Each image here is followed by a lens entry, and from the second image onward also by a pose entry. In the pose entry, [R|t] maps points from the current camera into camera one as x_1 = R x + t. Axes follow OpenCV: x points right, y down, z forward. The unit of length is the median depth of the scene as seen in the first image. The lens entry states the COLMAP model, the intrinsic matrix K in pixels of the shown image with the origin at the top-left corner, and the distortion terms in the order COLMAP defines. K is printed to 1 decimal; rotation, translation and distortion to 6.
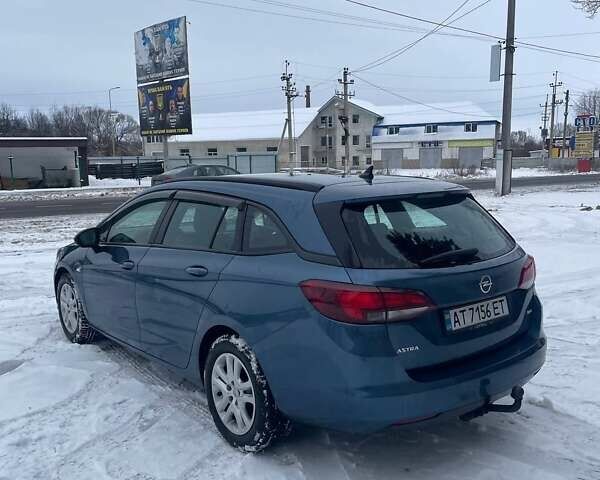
lens RADIAL K [[599.7, 0, 300.0], [0, 599.7, 240.0], [0, 0, 1]] dist [0.114981, -0.164570]
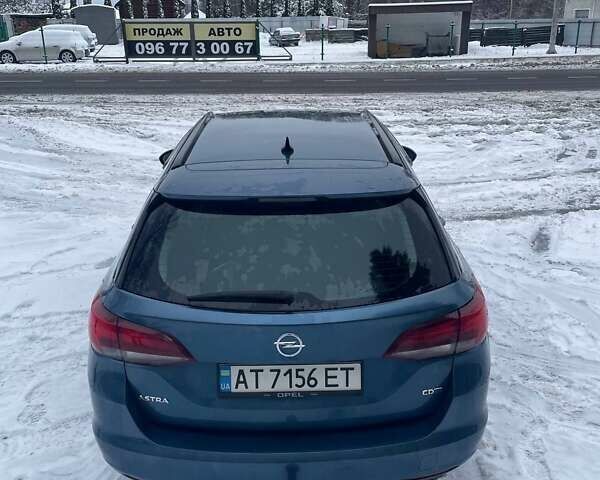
lens RADIAL K [[599.7, 0, 300.0], [0, 599.7, 240.0], [0, 0, 1]] dist [0.114981, -0.164570]
pose [[0.790178, 0.214260, -0.574206, 0.669347], [-0.083652, 0.965837, 0.245278, -0.210533], [0.607142, -0.145780, 0.781106, 0.465776]]
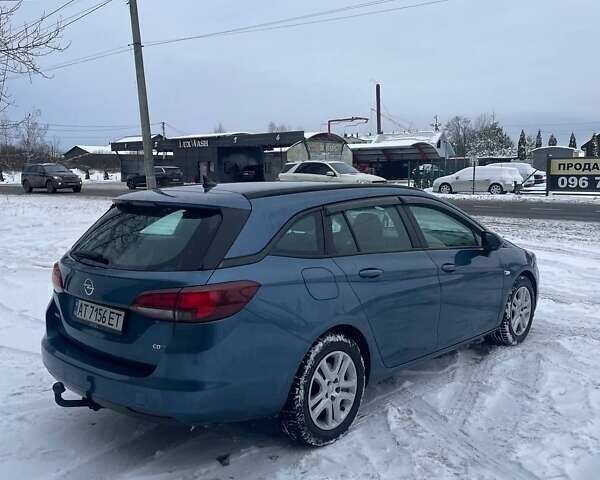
lens RADIAL K [[599.7, 0, 300.0], [0, 599.7, 240.0], [0, 0, 1]] dist [0.114981, -0.164570]
pose [[0.151105, 0.127656, -0.980240, 1.360491], [-0.130881, 0.985480, 0.108162, -0.168221], [0.979815, 0.111951, 0.165619, 1.142305]]
